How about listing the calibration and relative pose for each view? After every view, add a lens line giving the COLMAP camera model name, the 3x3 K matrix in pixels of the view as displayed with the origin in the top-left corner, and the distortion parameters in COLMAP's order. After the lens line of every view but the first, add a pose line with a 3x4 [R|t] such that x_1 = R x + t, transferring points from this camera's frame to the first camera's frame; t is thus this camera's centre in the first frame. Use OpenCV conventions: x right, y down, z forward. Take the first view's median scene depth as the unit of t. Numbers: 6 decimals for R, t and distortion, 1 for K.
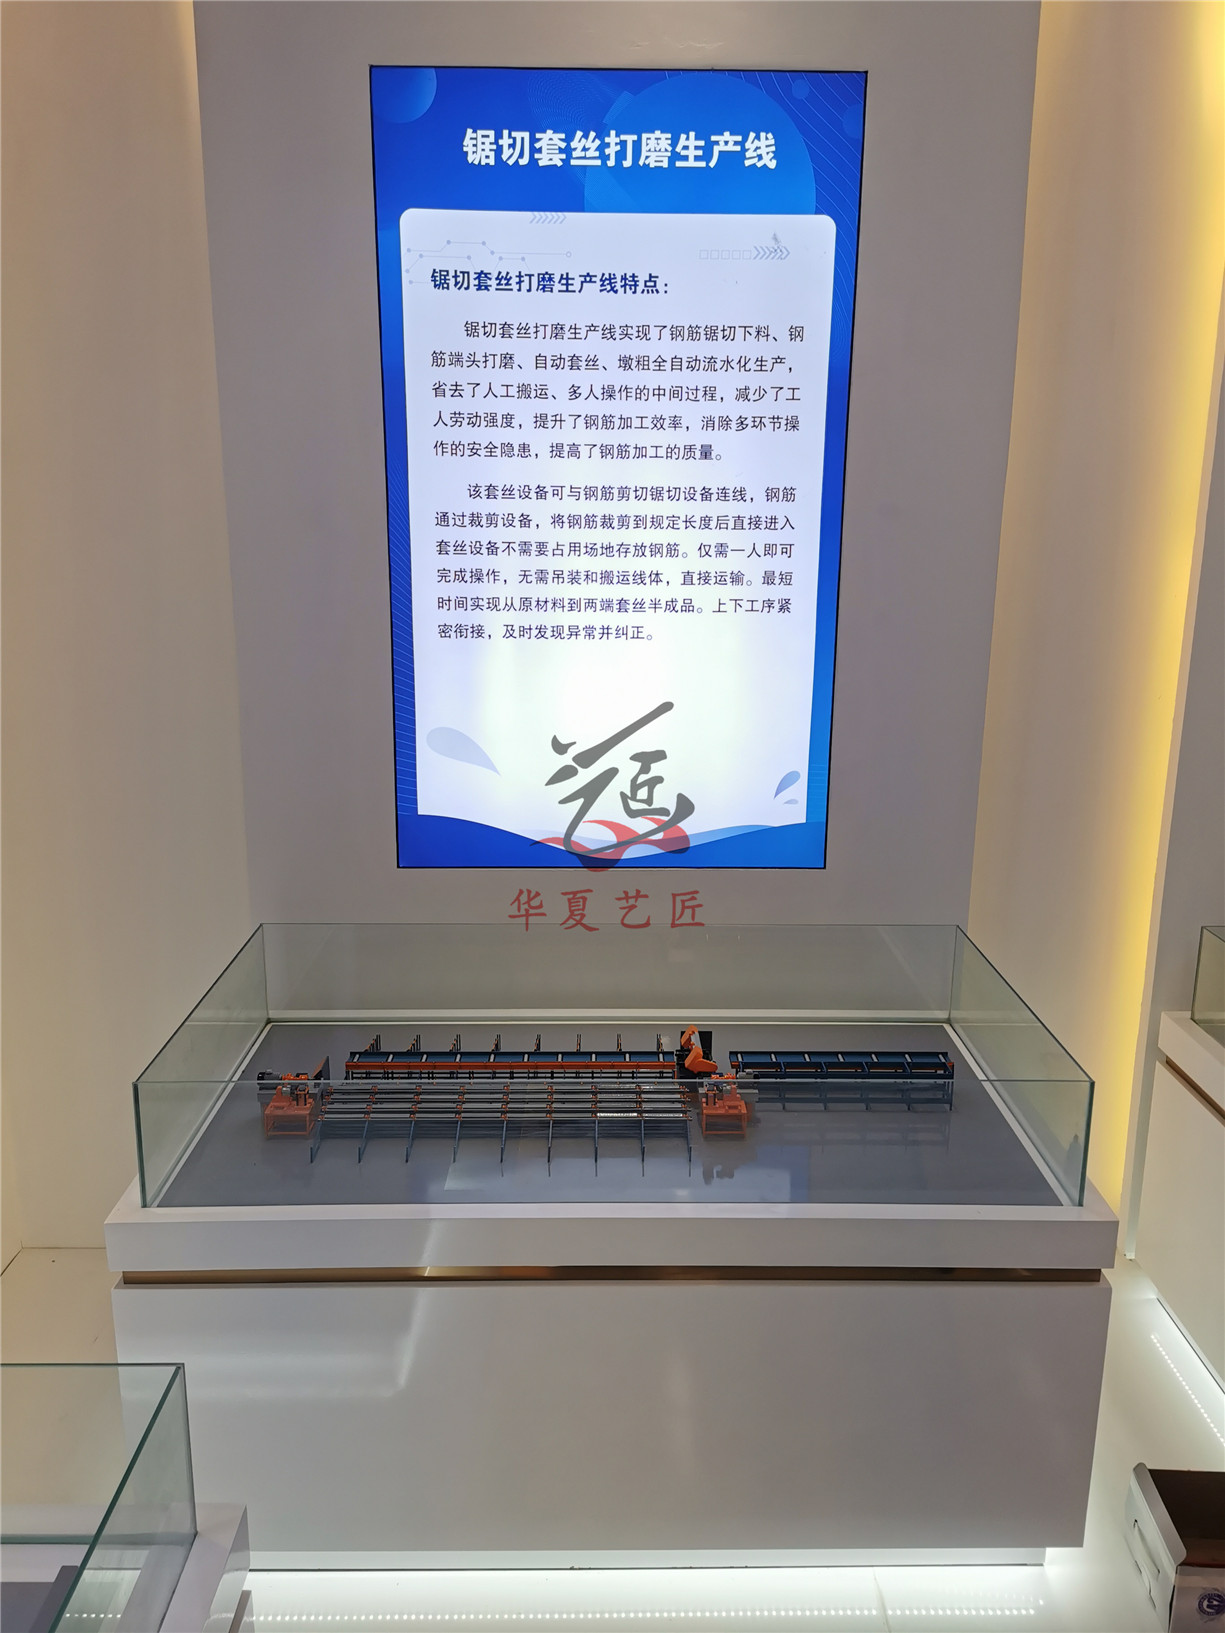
lens RADIAL K [[1275.6, 0, 612.5], [0, 1275.6, 816.5], [0, 0, 1]] dist [0.061404, -0.074760]
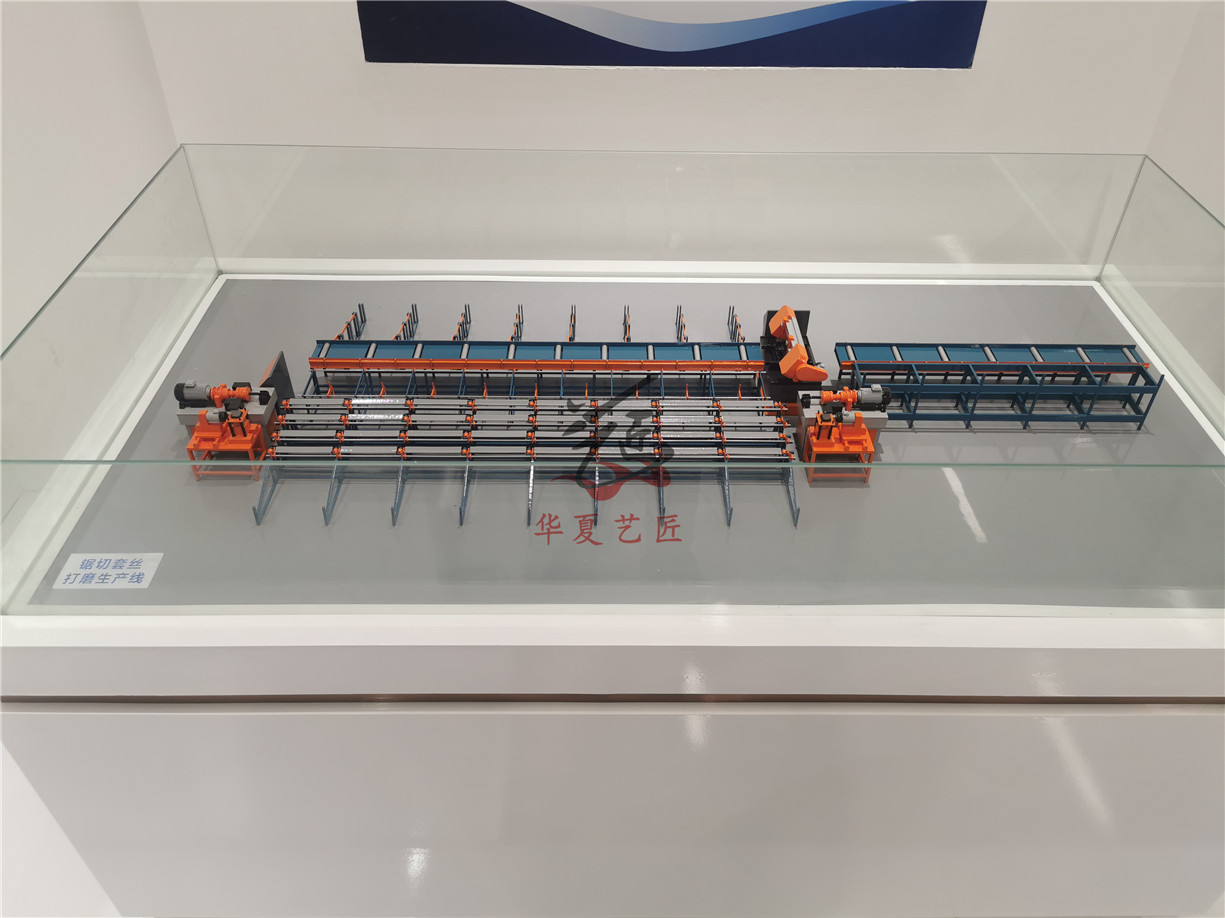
lens RADIAL K [[956.9, 0, 611.1], [0, 956.9, 450.1], [0, 0, 1]] dist [0.061404, -0.074760]
pose [[0.999956, 0.007684, 0.005447, -0.039604], [-0.009284, 0.901708, 0.432246, 0.002927], [-0.001591, -0.432277, 0.901739, 0.480367]]
